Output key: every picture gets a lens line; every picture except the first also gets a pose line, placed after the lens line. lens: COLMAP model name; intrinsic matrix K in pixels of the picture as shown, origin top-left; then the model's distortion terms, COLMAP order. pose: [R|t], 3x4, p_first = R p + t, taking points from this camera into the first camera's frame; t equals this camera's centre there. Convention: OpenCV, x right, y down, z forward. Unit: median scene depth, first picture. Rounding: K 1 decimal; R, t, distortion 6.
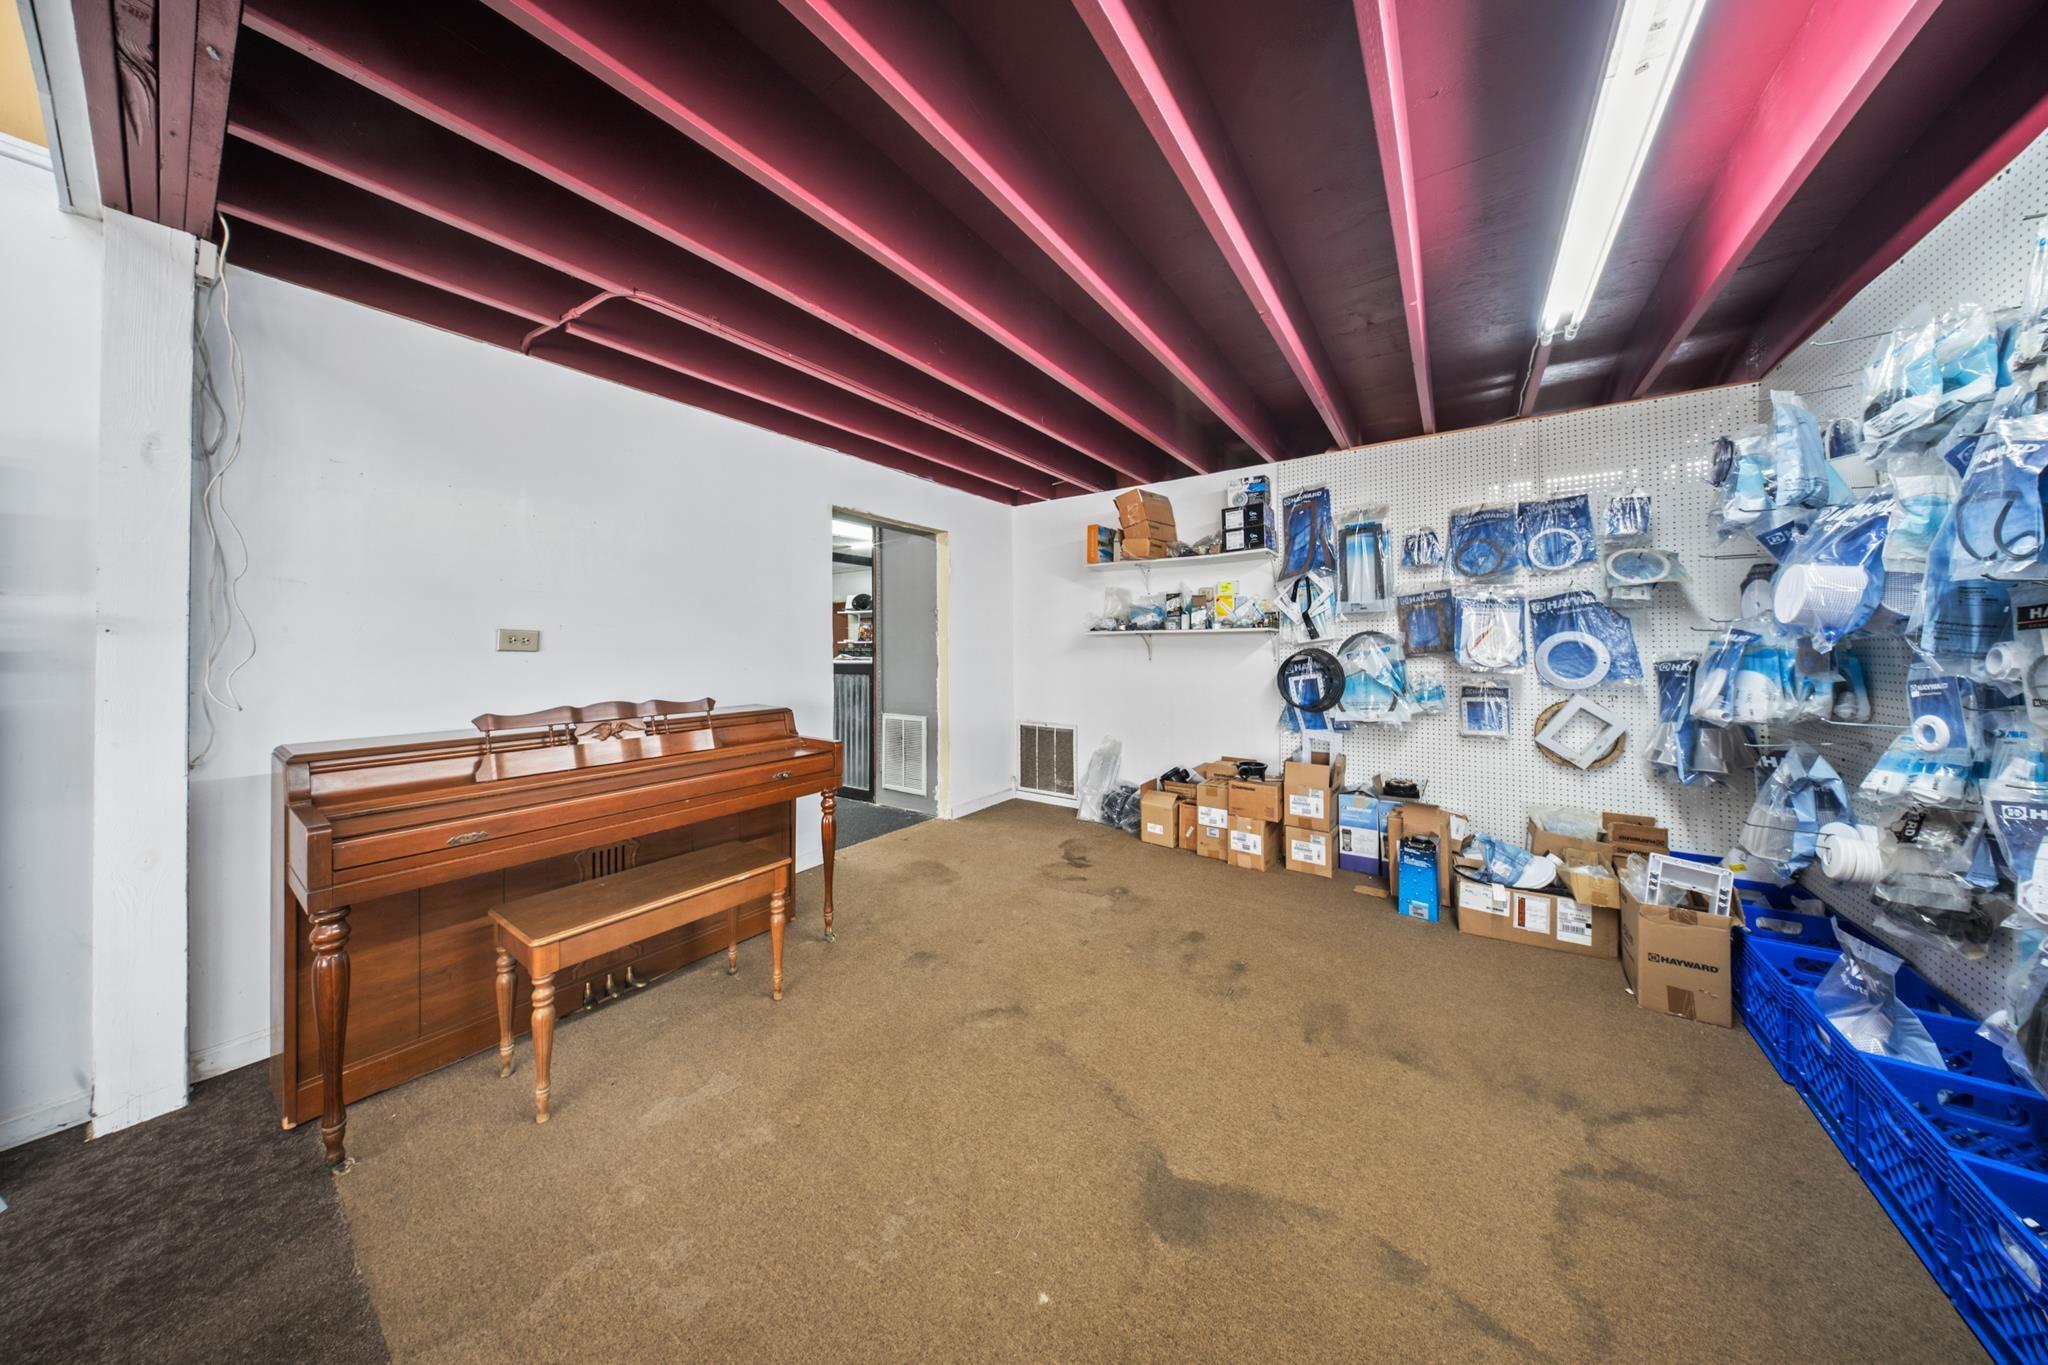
lens RADIAL K [[618.9, 0, 1031.3], [0, 618.9, 637.3], [0, 0, 1]] dist [-0.000455, -0.000066]
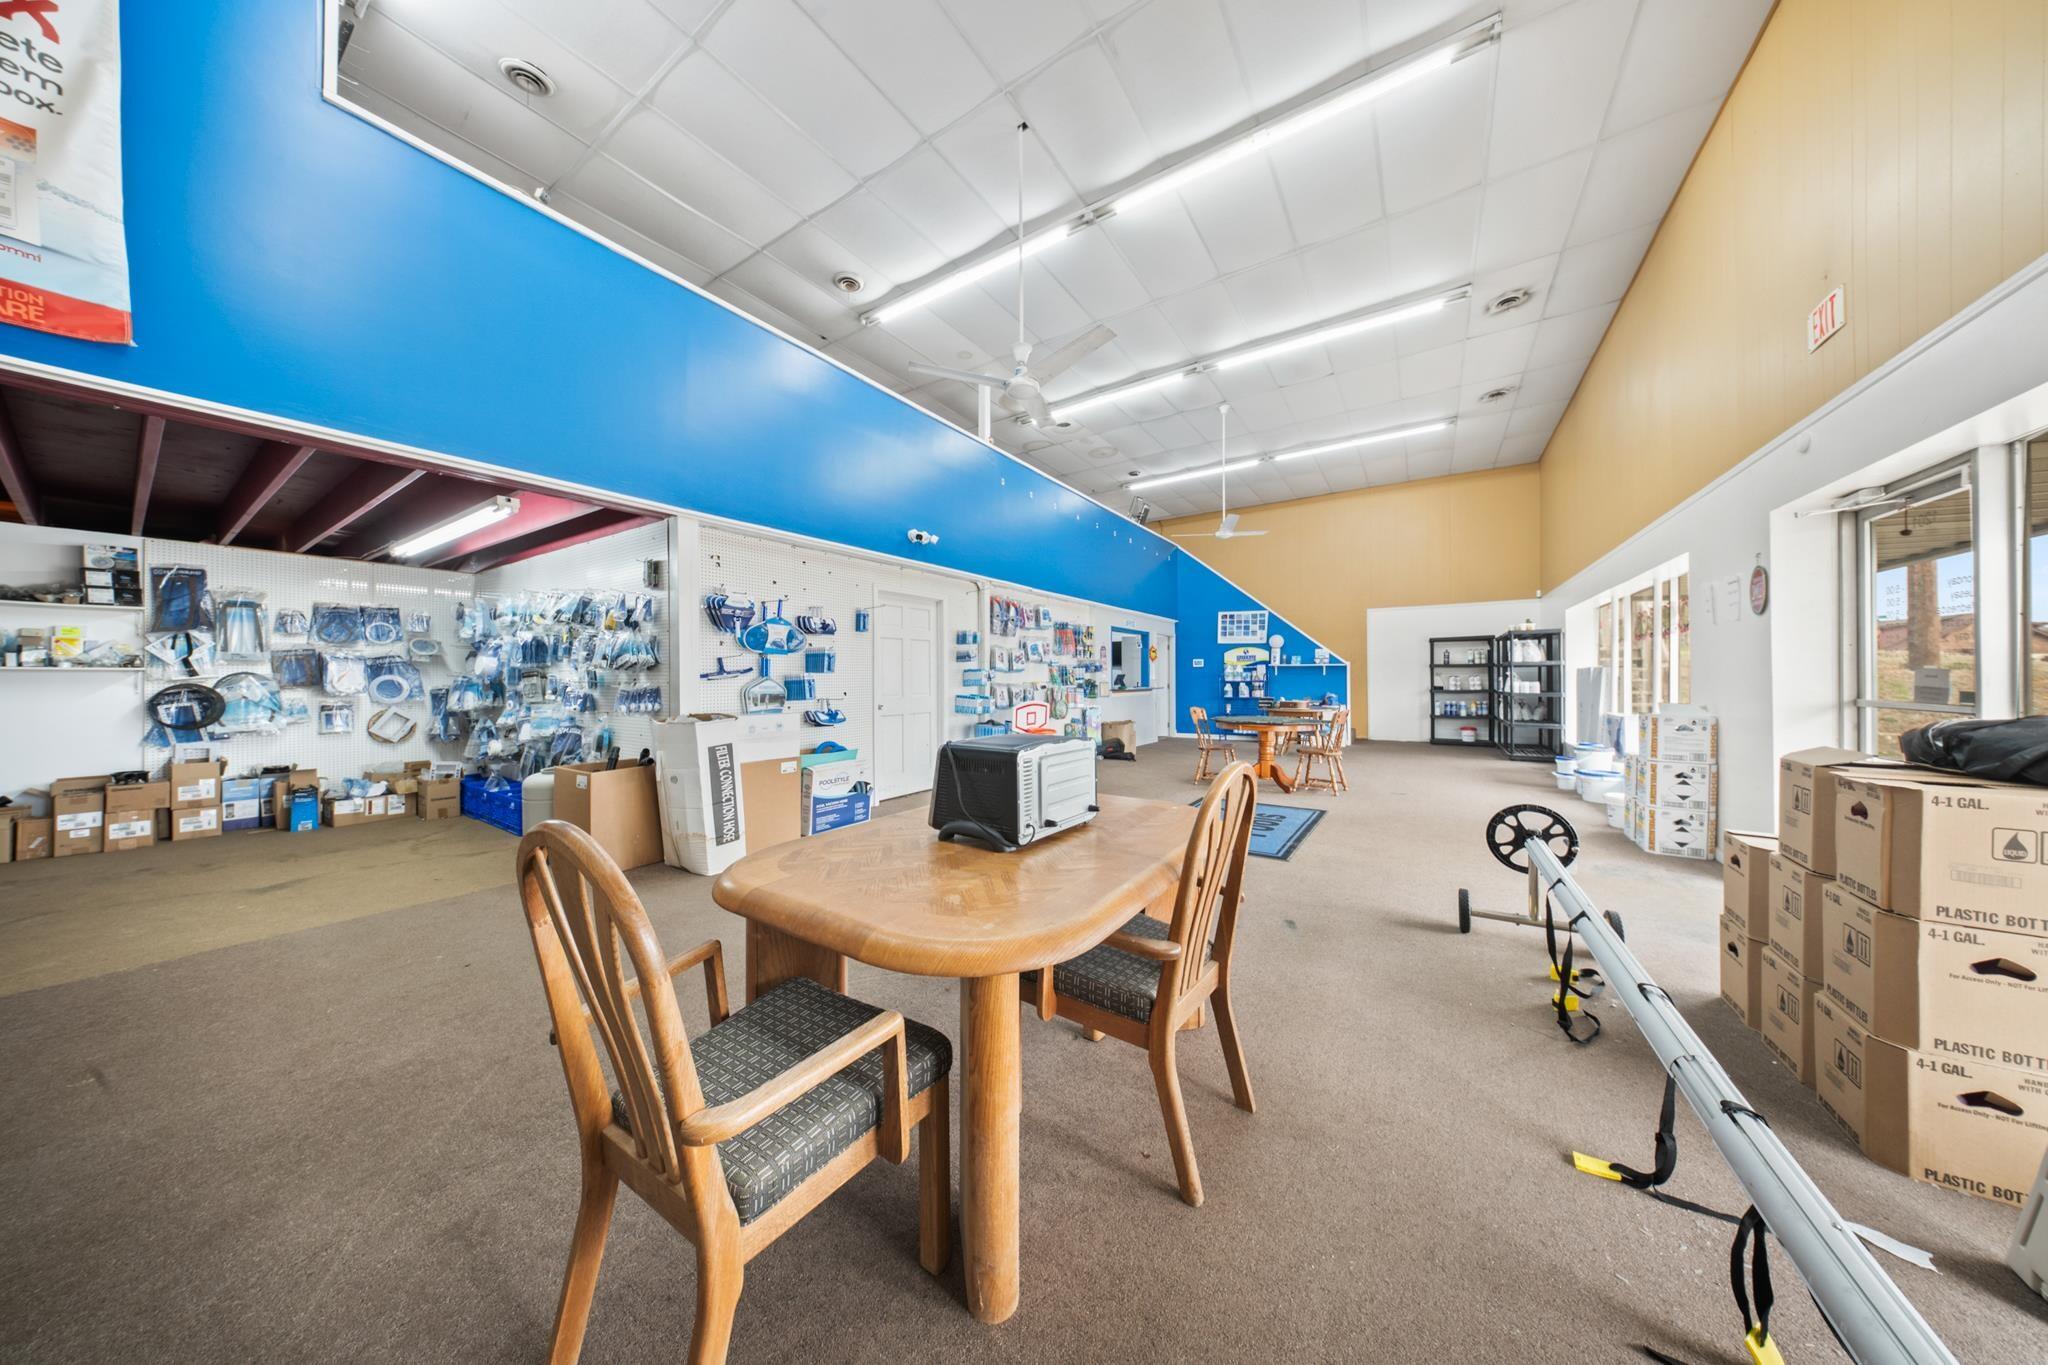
lens RADIAL K [[589.5, 0, 1024.0], [0, 589.5, 682.5], [0, 0, 1]] dist [0.000218, -0.002414]
pose [[-0.037995, 0.002657, 0.999274, -1.070756], [-0.012715, 0.999914, -0.003142, -0.004955], [-0.999197, -0.012825, -0.037958, -0.949653]]
